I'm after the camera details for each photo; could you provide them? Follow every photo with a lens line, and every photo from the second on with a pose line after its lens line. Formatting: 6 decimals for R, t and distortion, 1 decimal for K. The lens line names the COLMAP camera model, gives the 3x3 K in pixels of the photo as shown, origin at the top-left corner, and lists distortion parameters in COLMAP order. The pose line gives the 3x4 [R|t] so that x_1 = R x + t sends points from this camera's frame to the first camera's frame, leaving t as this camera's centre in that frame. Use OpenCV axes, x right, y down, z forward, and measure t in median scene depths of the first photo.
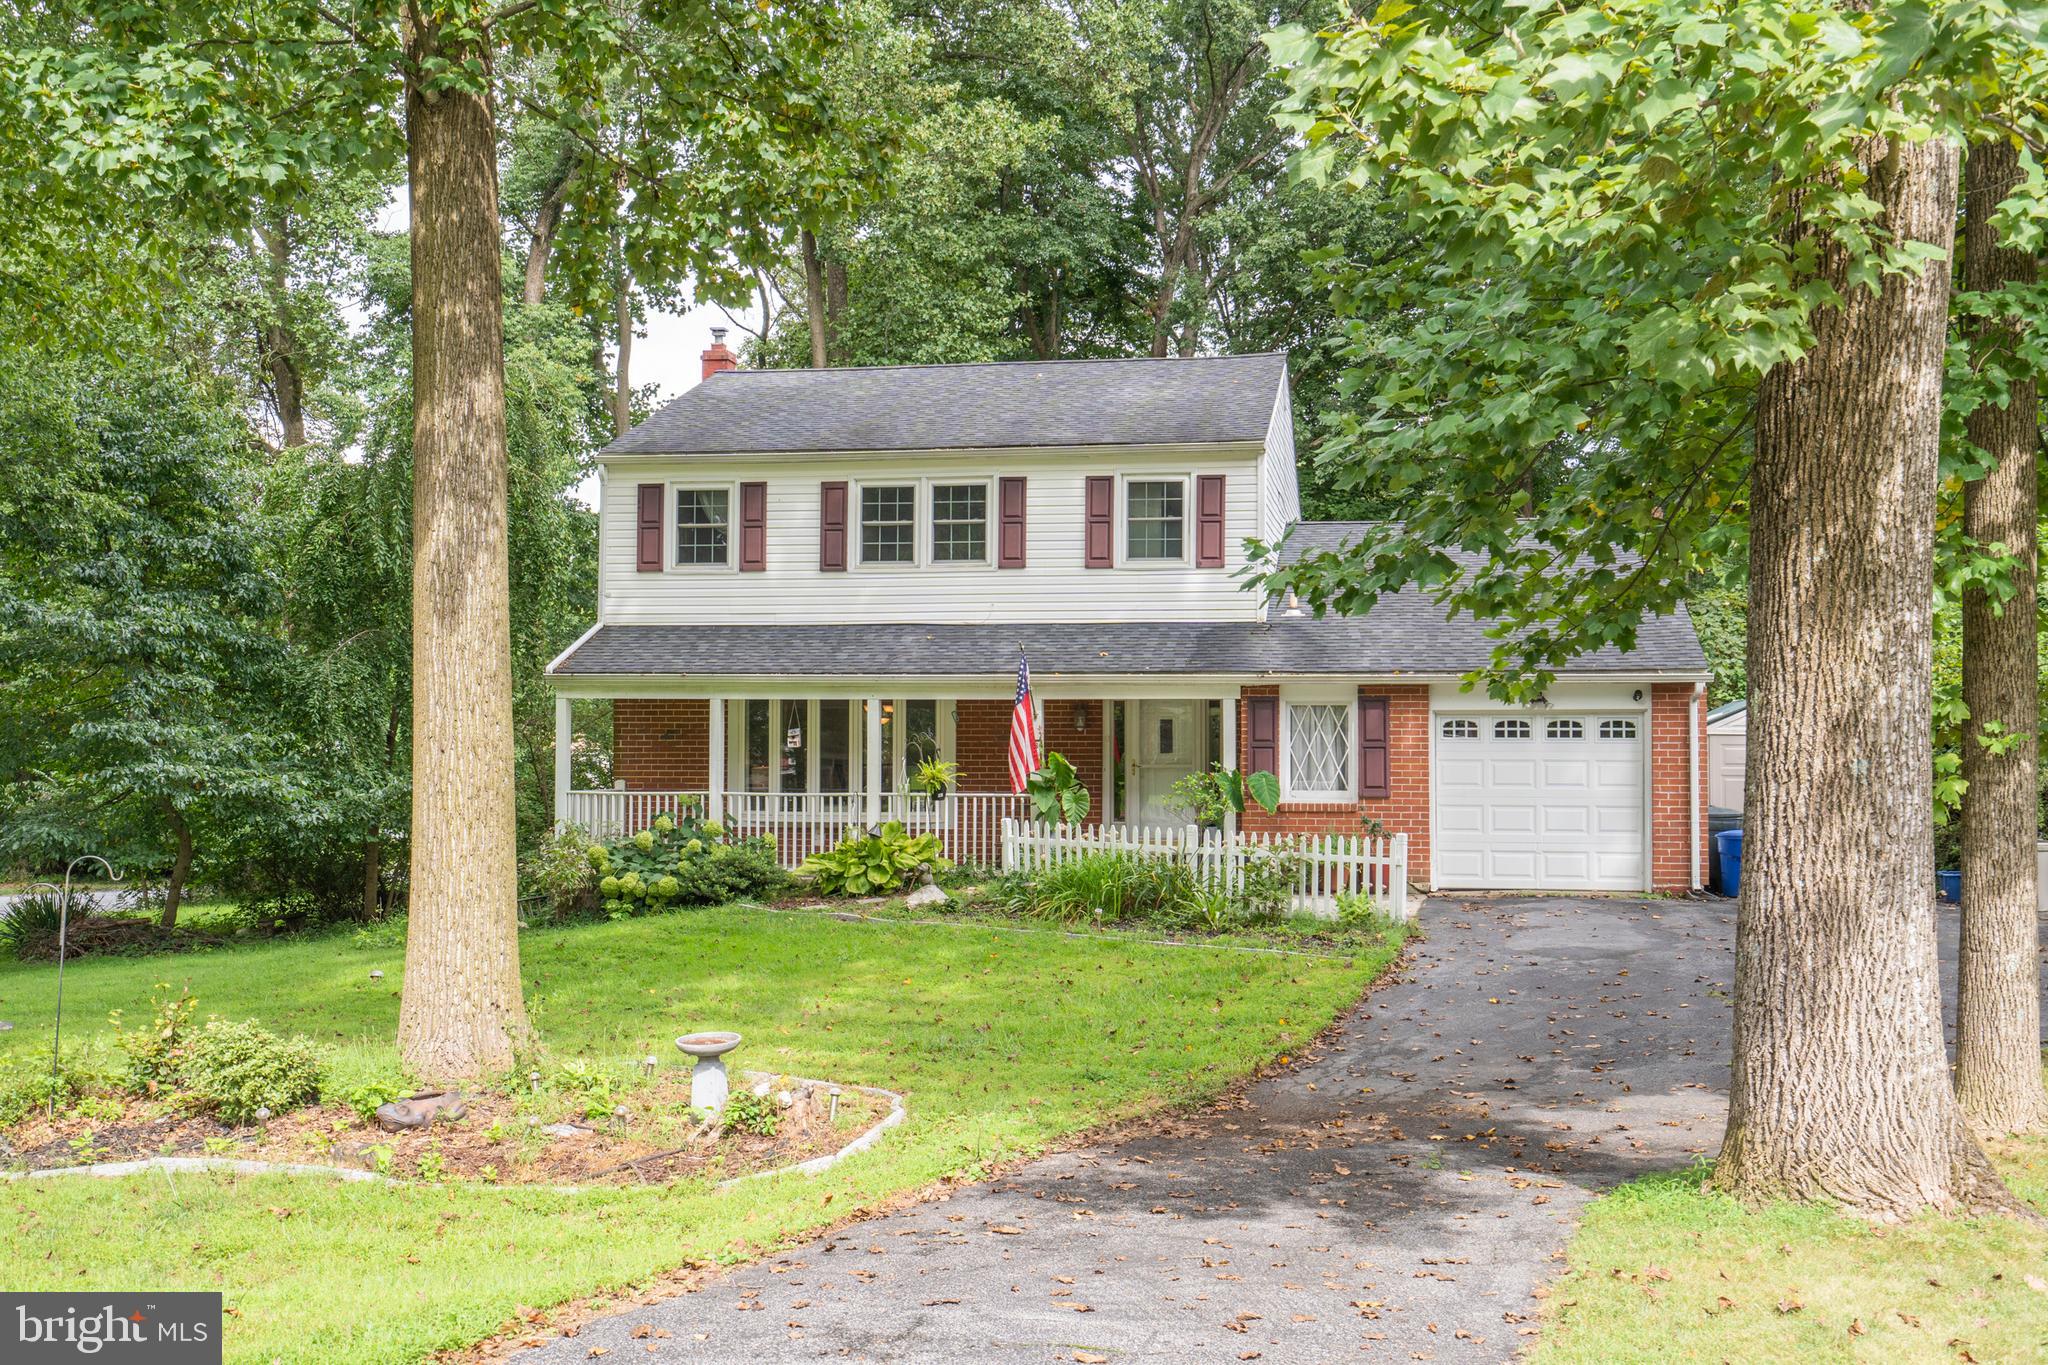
lens RADIAL K [[2083.5, 0, 1021.2], [0, 2083.5, 681.4], [0, 0, 1]] dist [-0.004039, 0.000000]
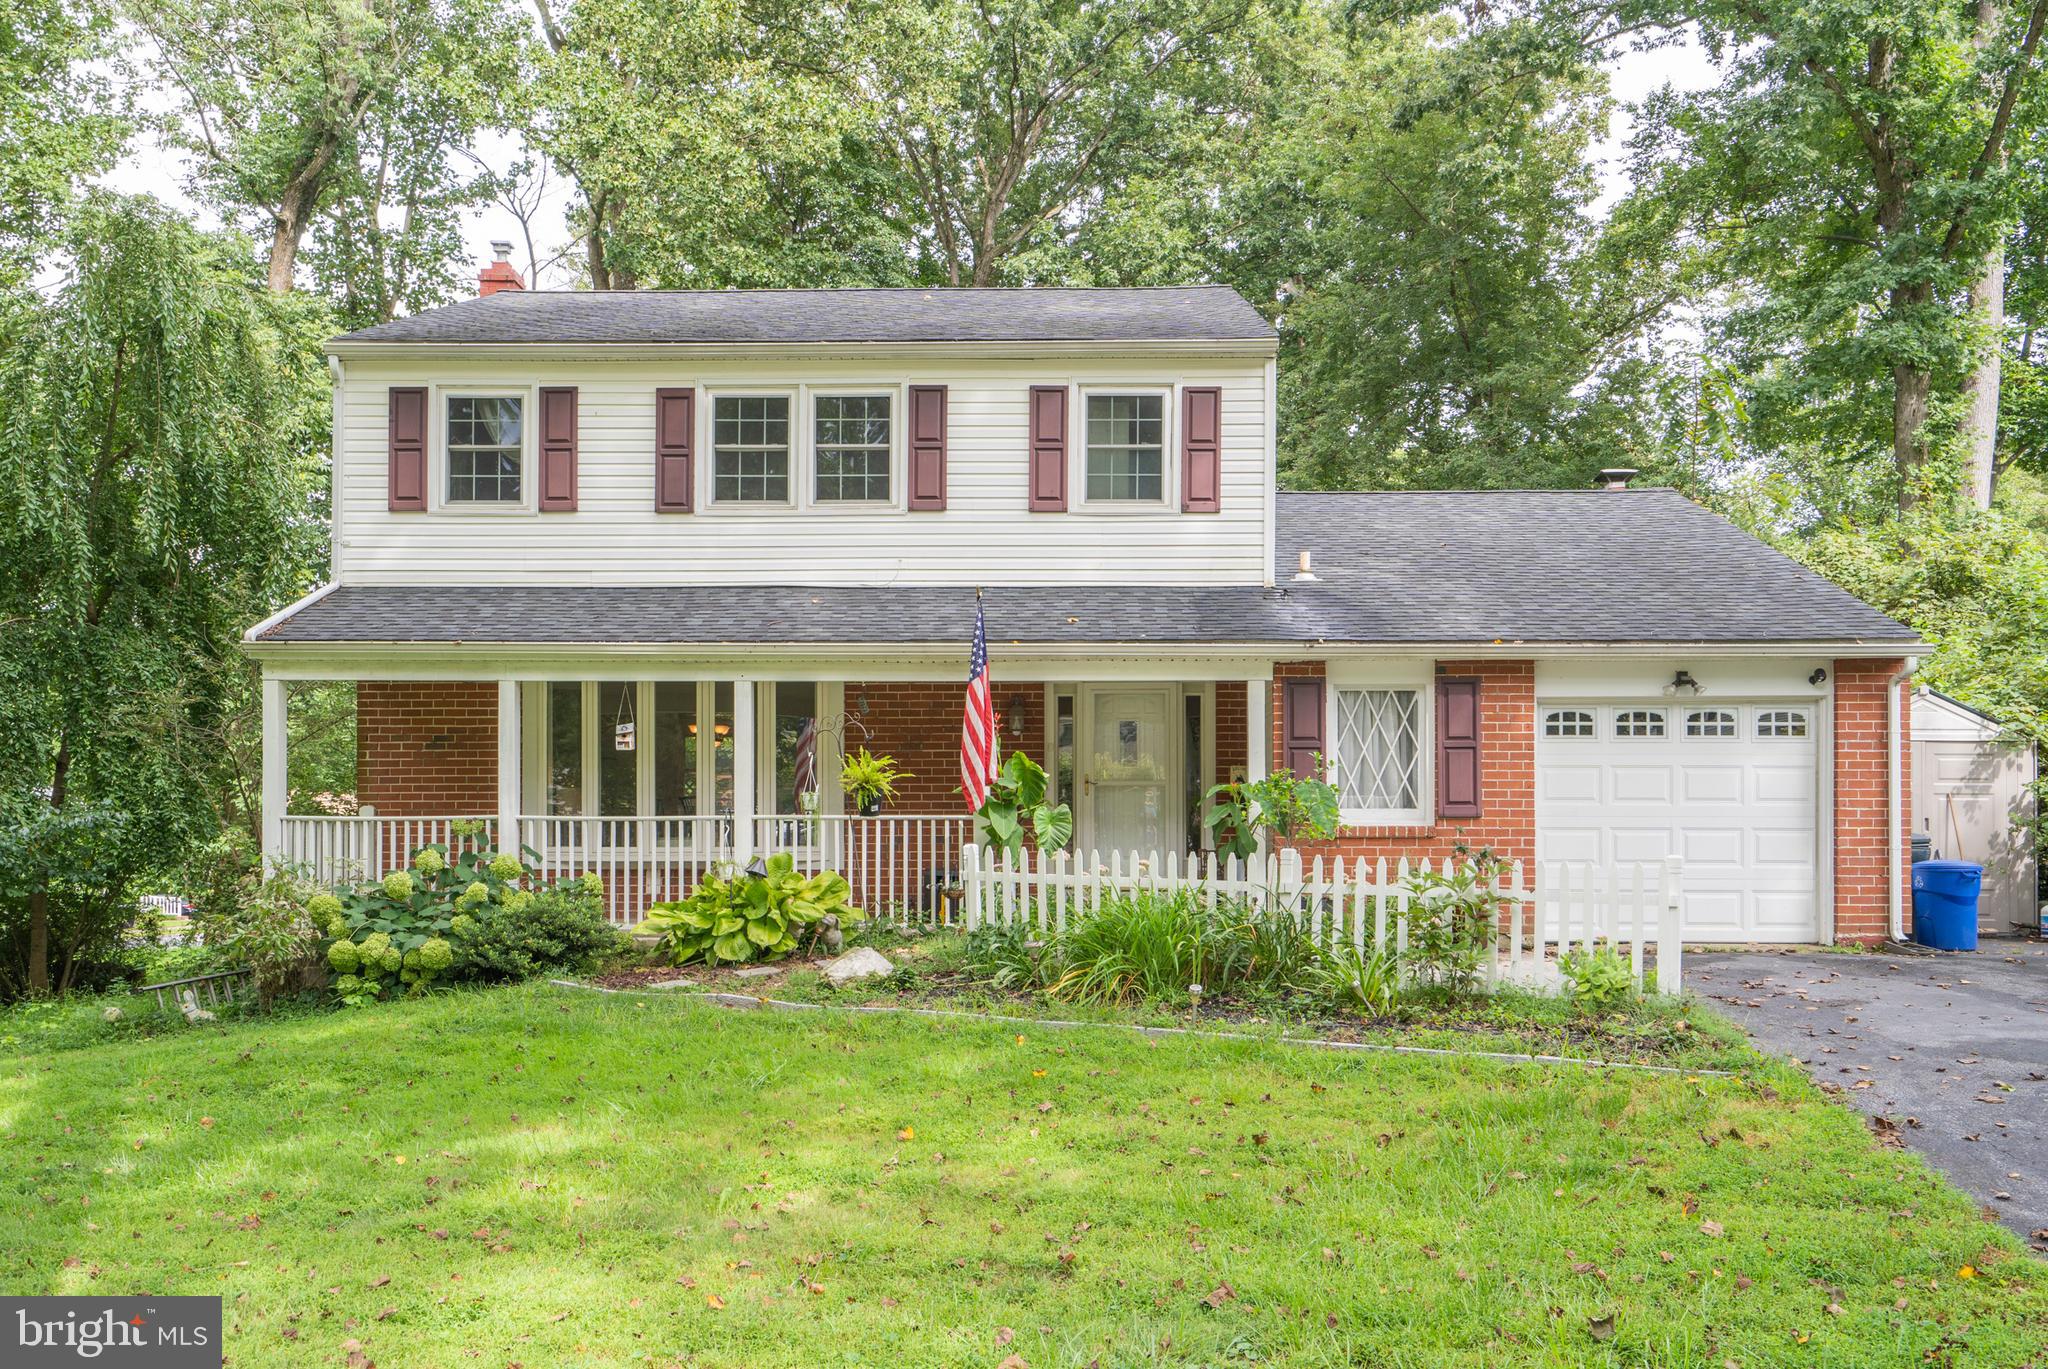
lens RADIAL K [[1715.1, 0, 1028.9], [0, 1715.1, 815.0], [0, 0, 1]] dist [0.012091, -0.018146]
pose [[0.986829, -0.000501, 0.161766, -0.068149], [-0.003489, 0.999697, 0.024378, 0.038195], [-0.161729, -0.024621, 0.986528, 0.409650]]
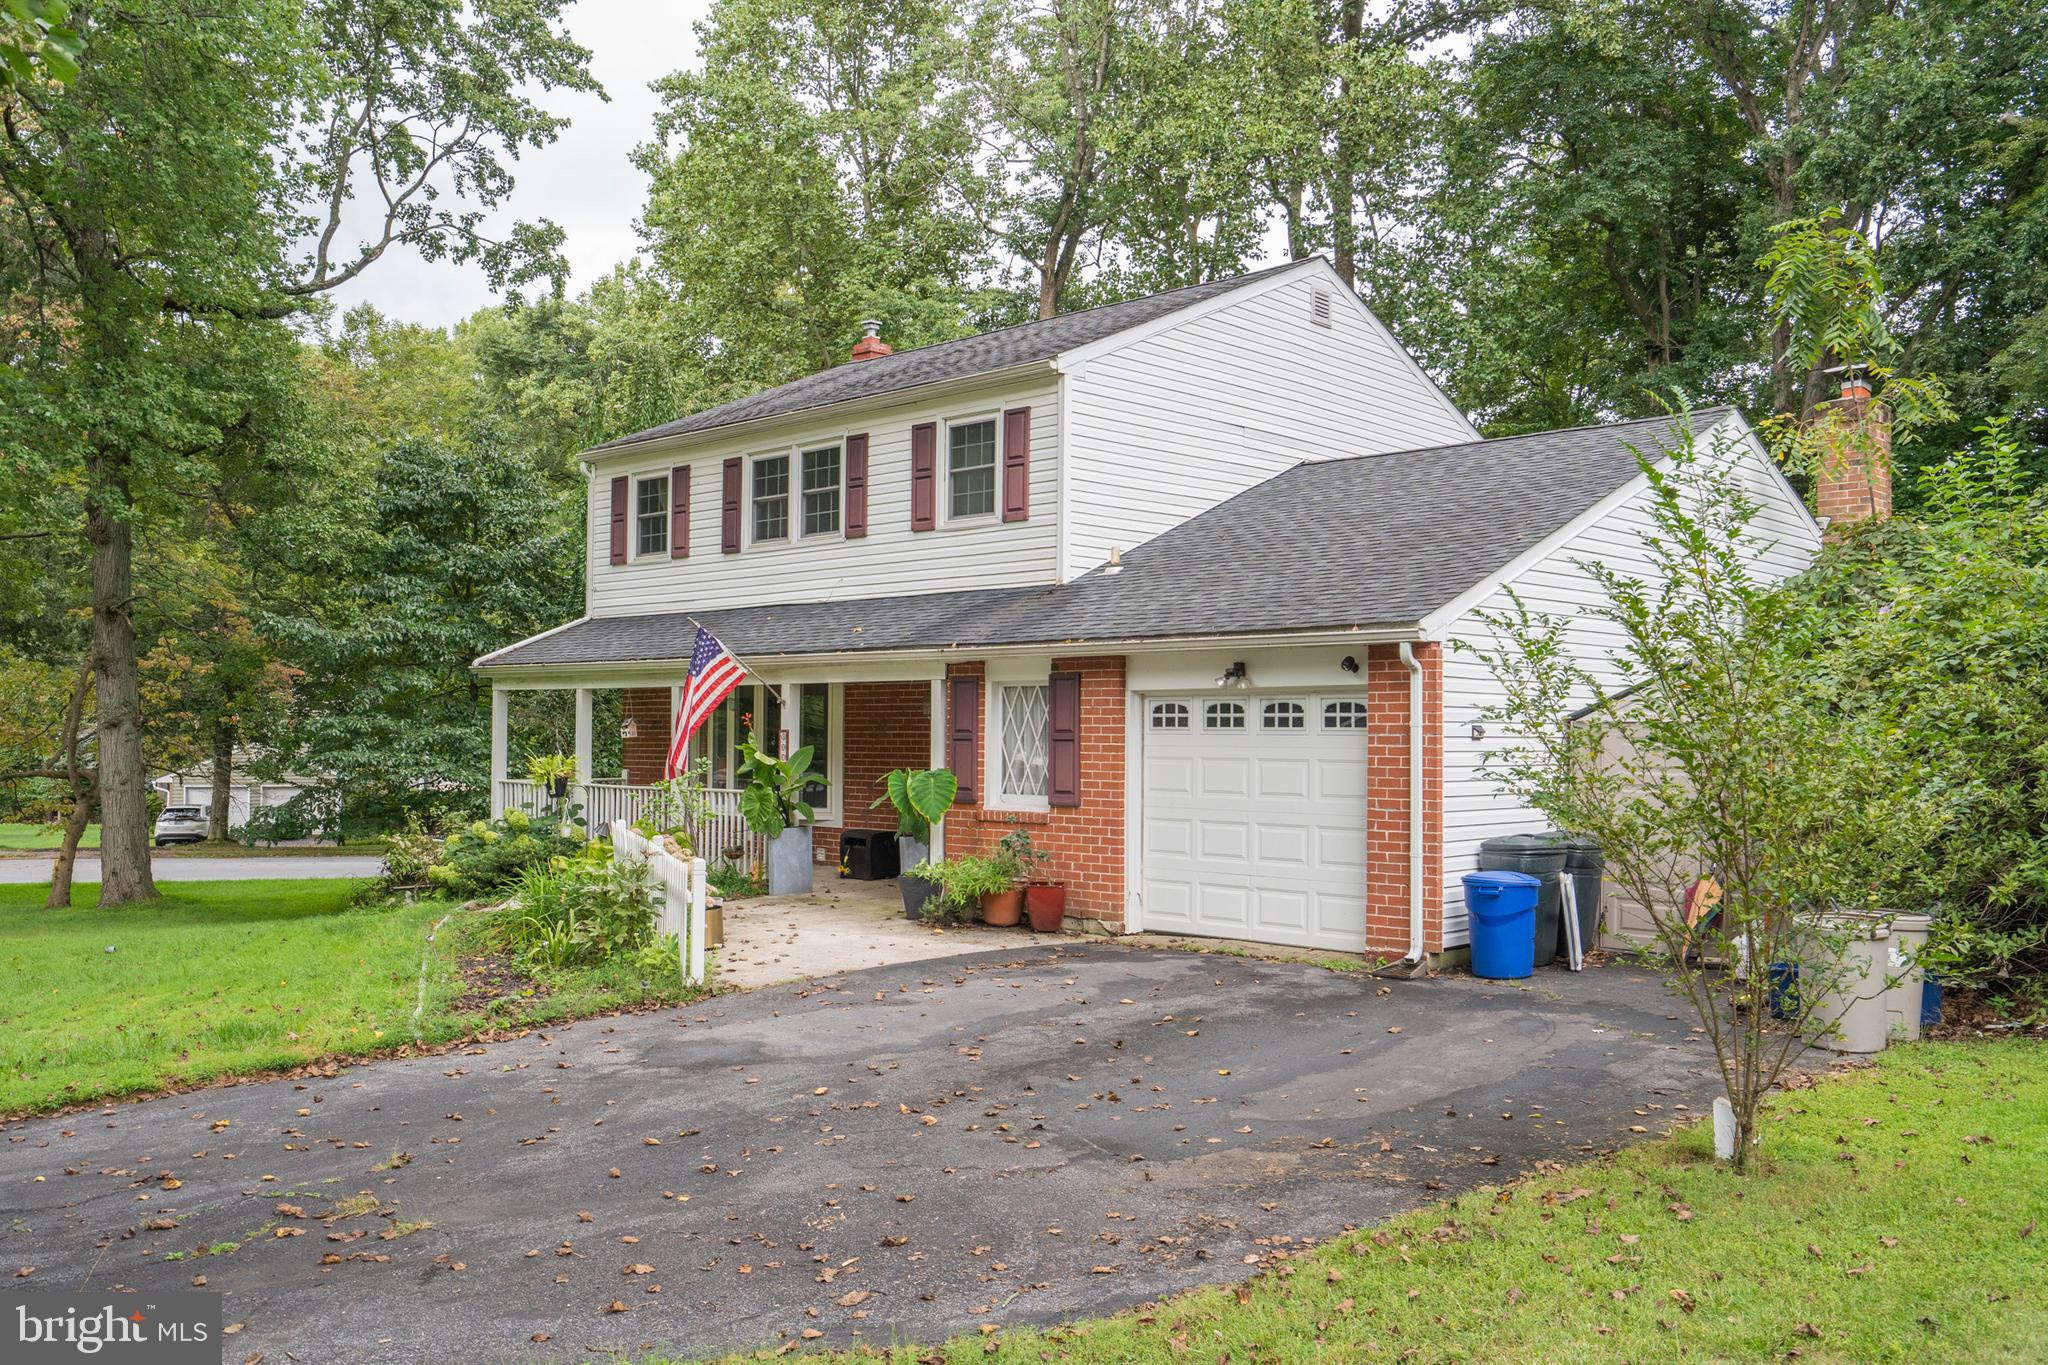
lens RADIAL K [[1715.1, 0, 1020.1], [0, 1715.1, 703.7], [0, 0, 1]] dist [0.012091, -0.018146]
pose [[0.837966, -0.008102, -0.545662, 0.464912], [0.013895, 0.999882, 0.006493, 0.013151], [0.545546, -0.013023, 0.837980, 0.434238]]
